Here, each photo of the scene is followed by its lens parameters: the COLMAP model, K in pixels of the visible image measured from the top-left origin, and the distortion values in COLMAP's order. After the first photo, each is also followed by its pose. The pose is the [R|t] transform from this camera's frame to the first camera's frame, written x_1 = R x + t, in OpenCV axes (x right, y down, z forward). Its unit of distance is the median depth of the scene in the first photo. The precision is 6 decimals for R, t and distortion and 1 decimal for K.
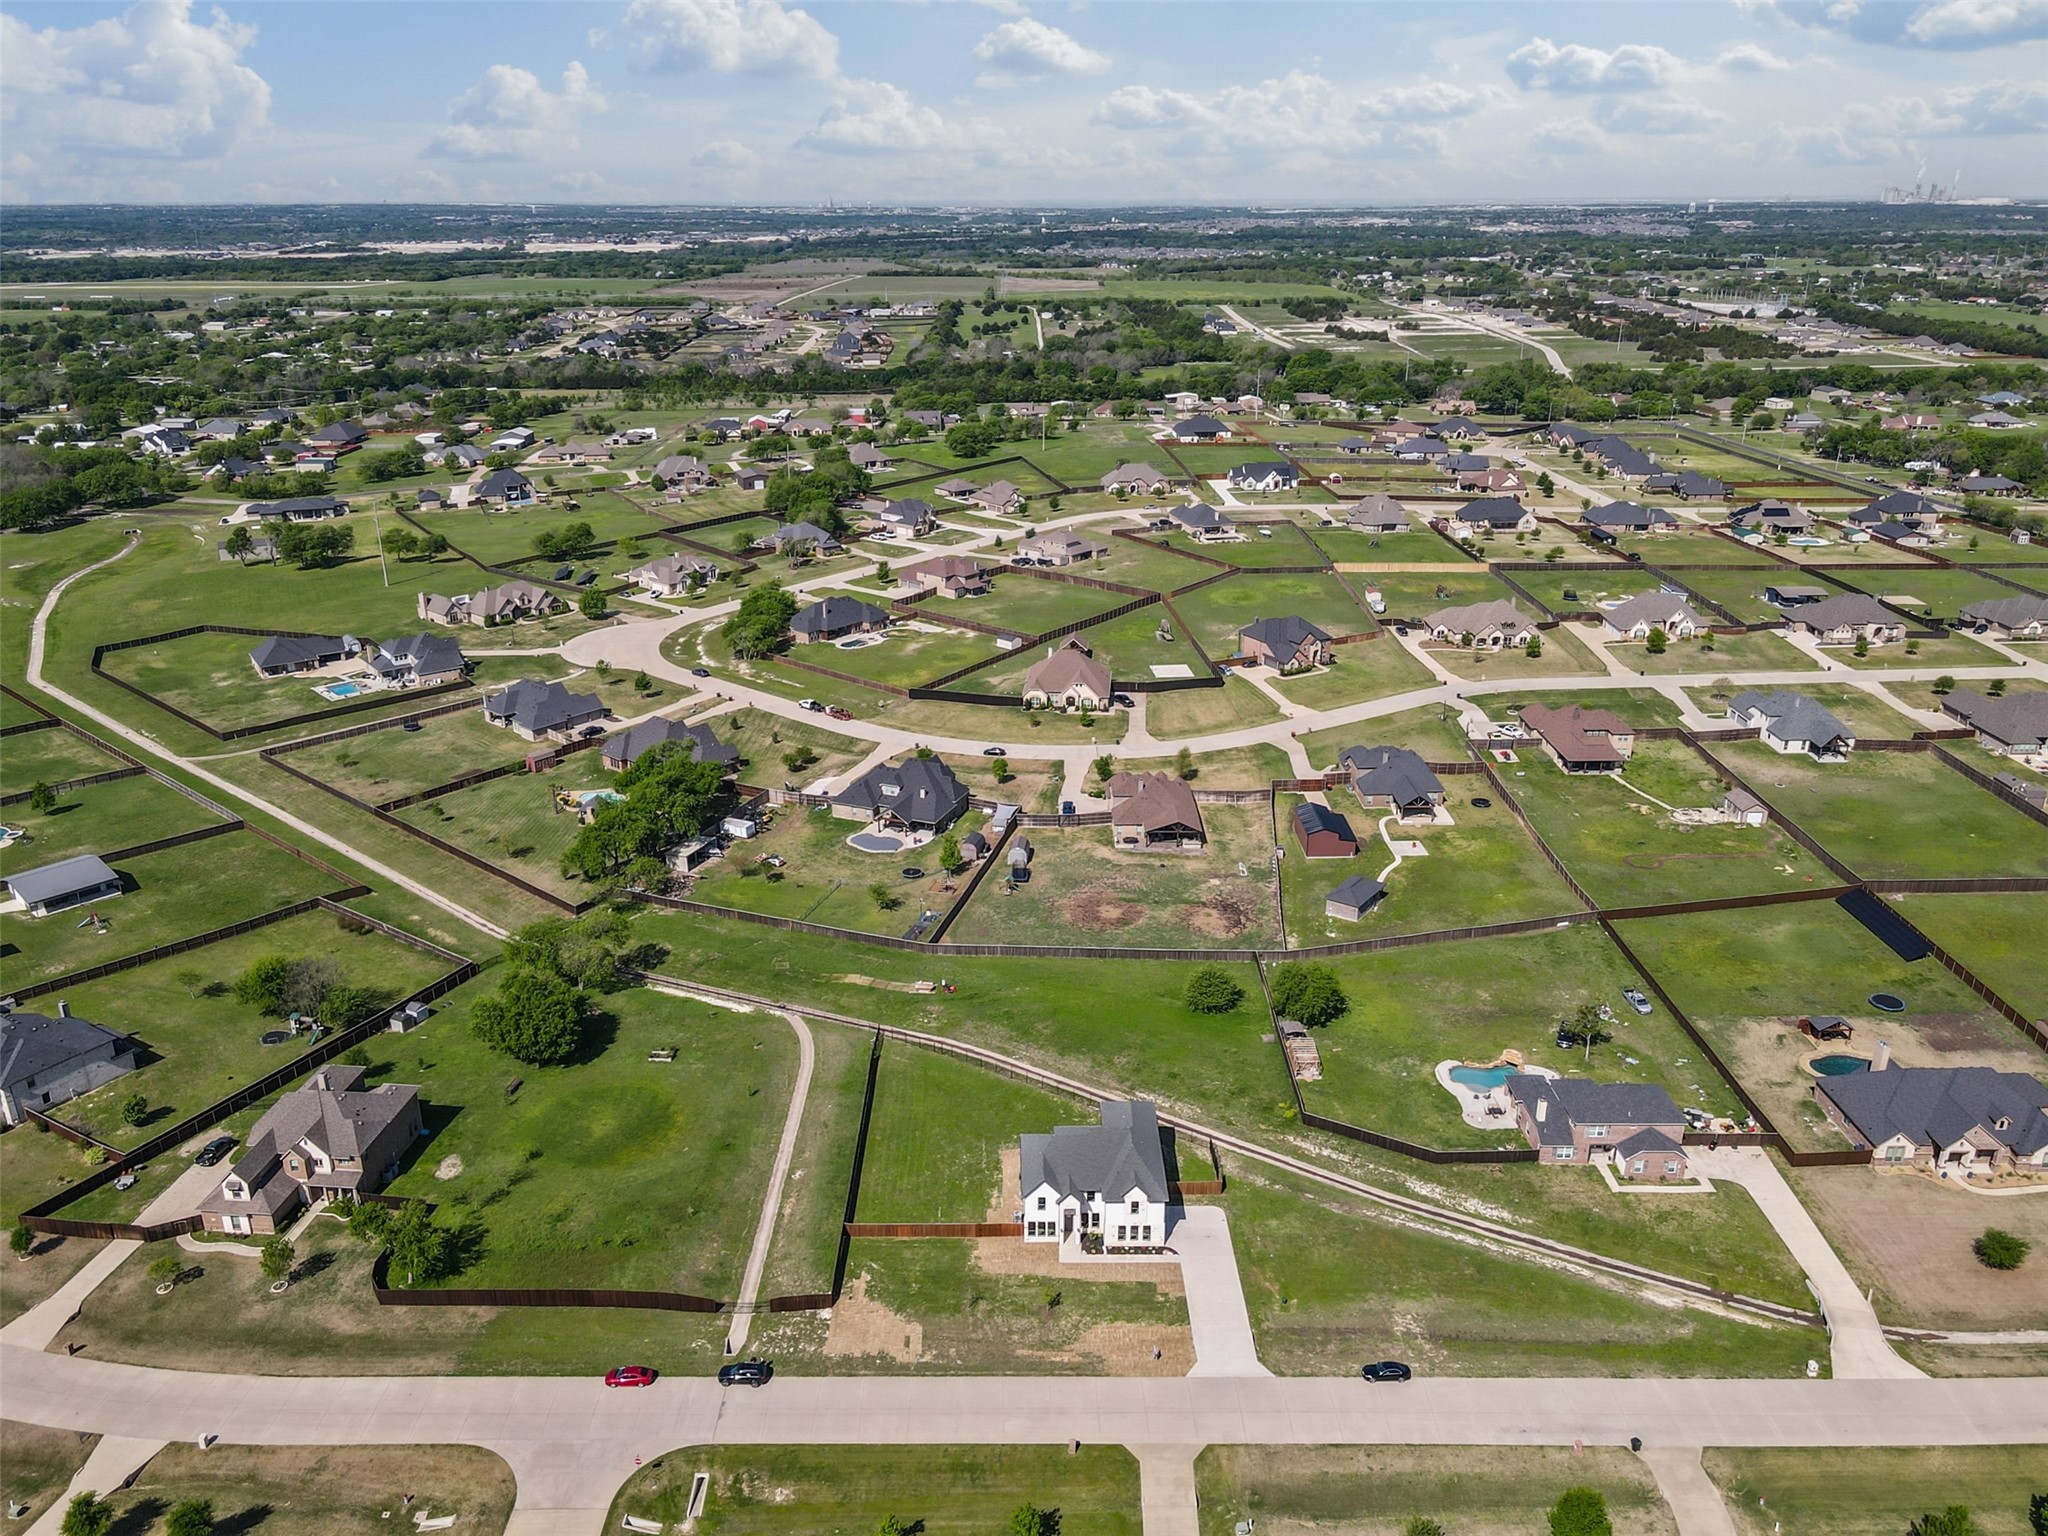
lens RADIAL K [[1513.2, 0, 1010.9], [0, 1513.2, 772.8], [0, 0, 1]] dist [-0.006232, 0.047186]
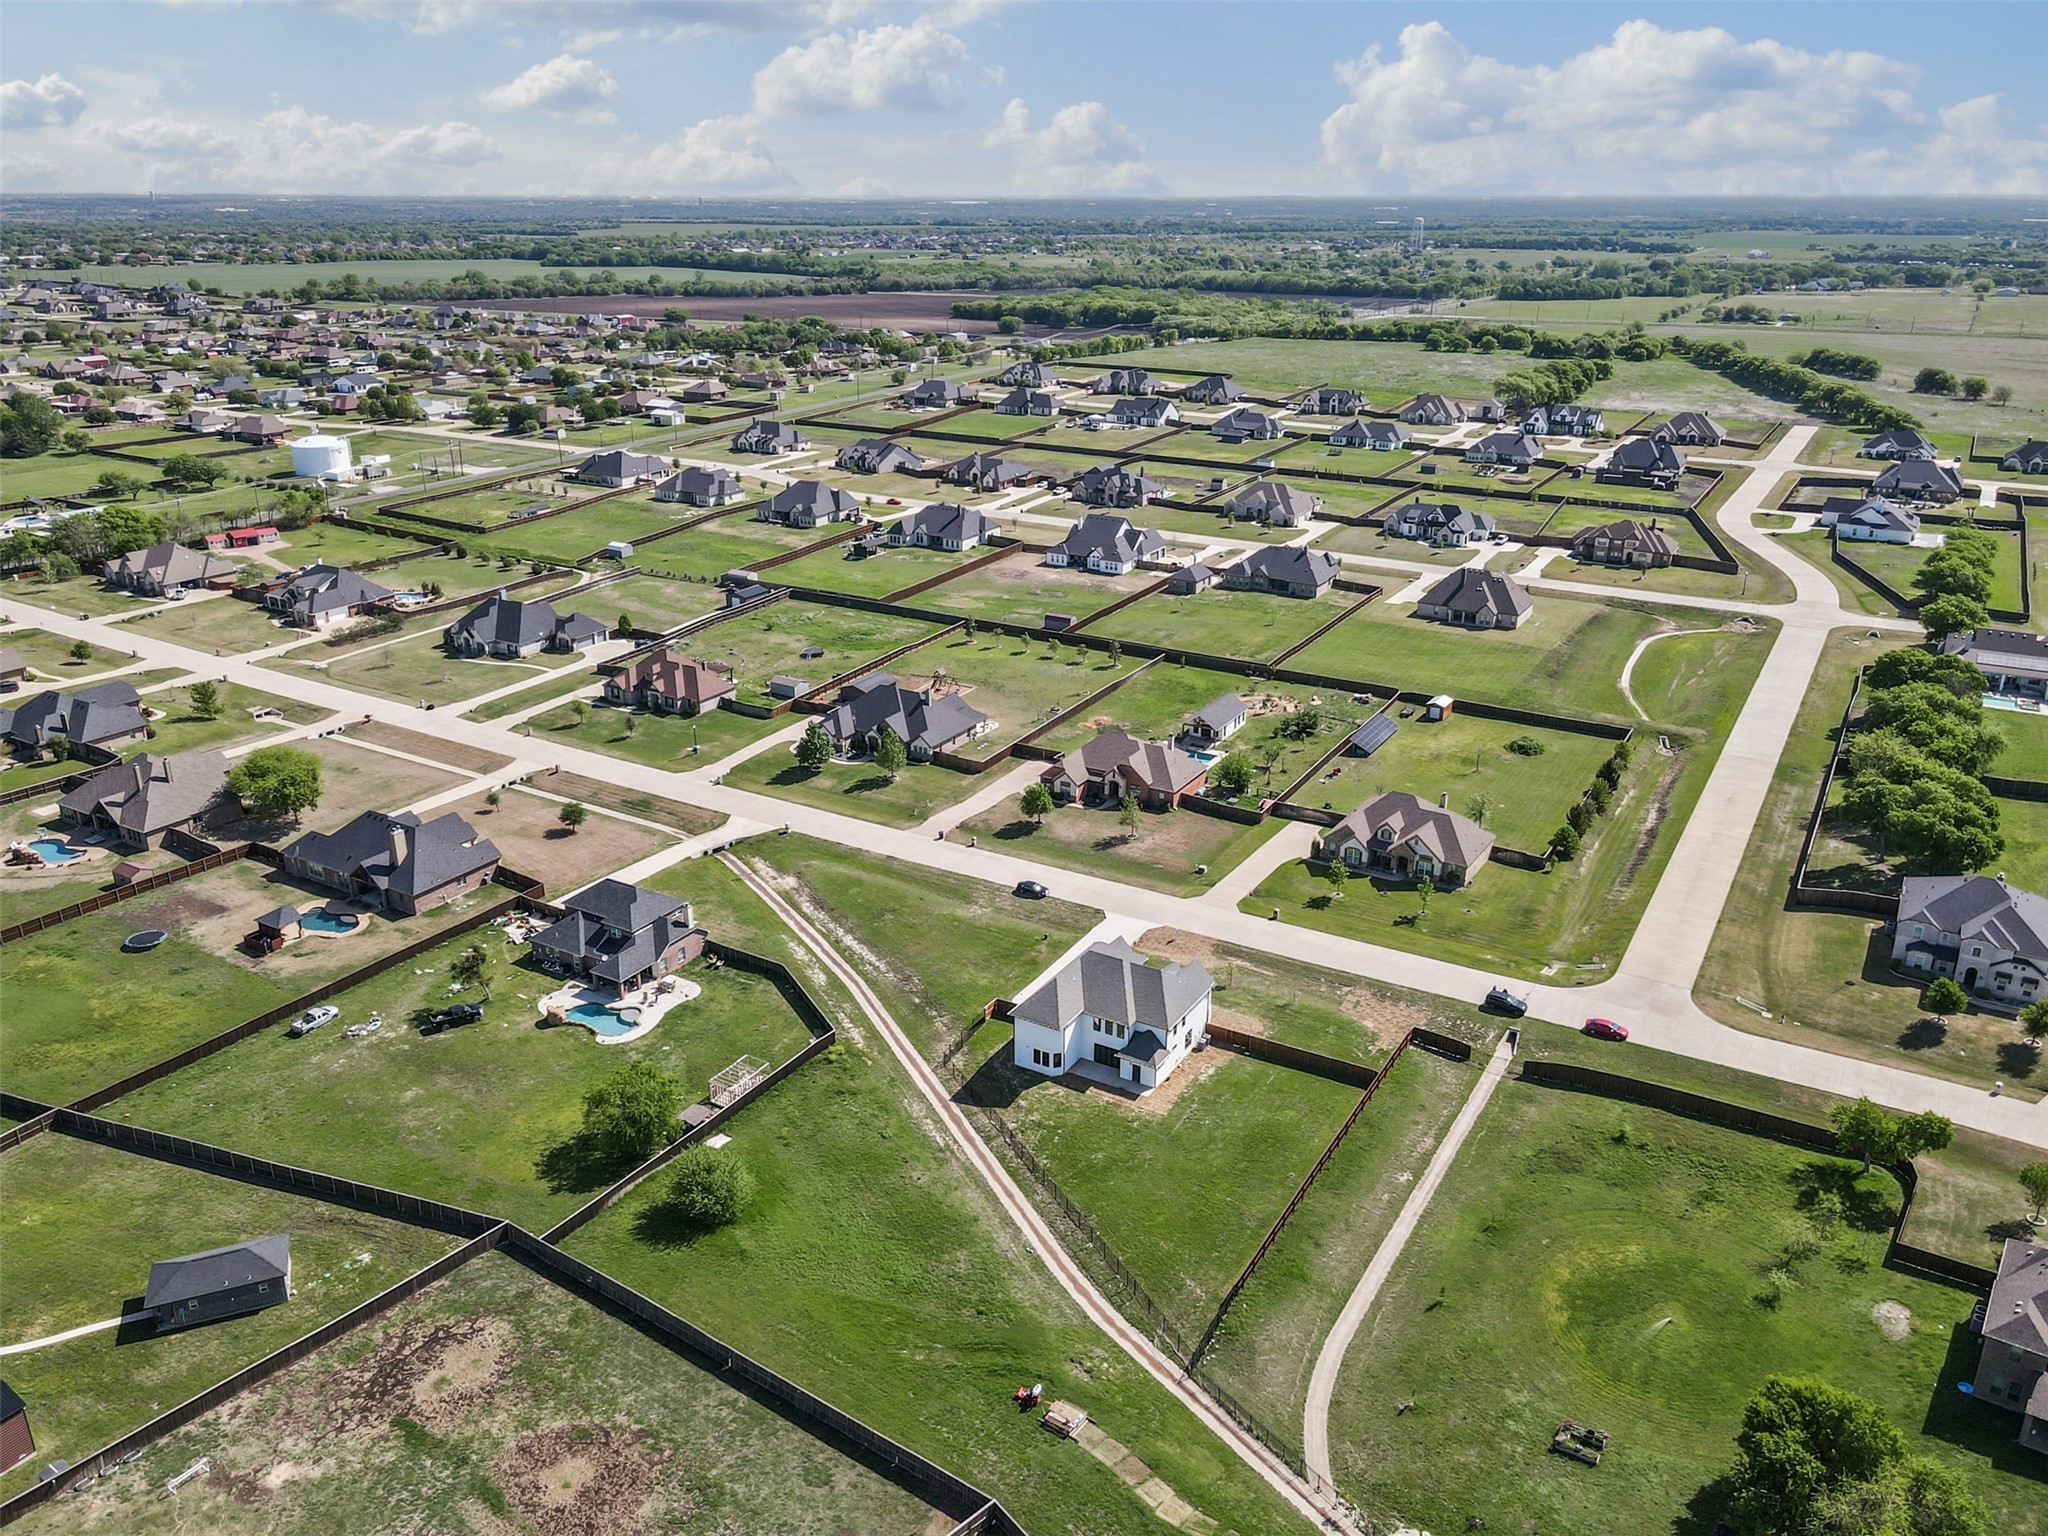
lens RADIAL K [[1551.6, 0, 1027.7], [0, 1551.6, 698.5], [0, 0, 1]] dist [-0.013197, 0.060277]
pose [[-0.861759, -0.155385, 0.482936, -0.307610], [0.182578, 0.793163, 0.580997, -0.431332], [-0.473325, 0.588853, -0.655145, 1.396093]]
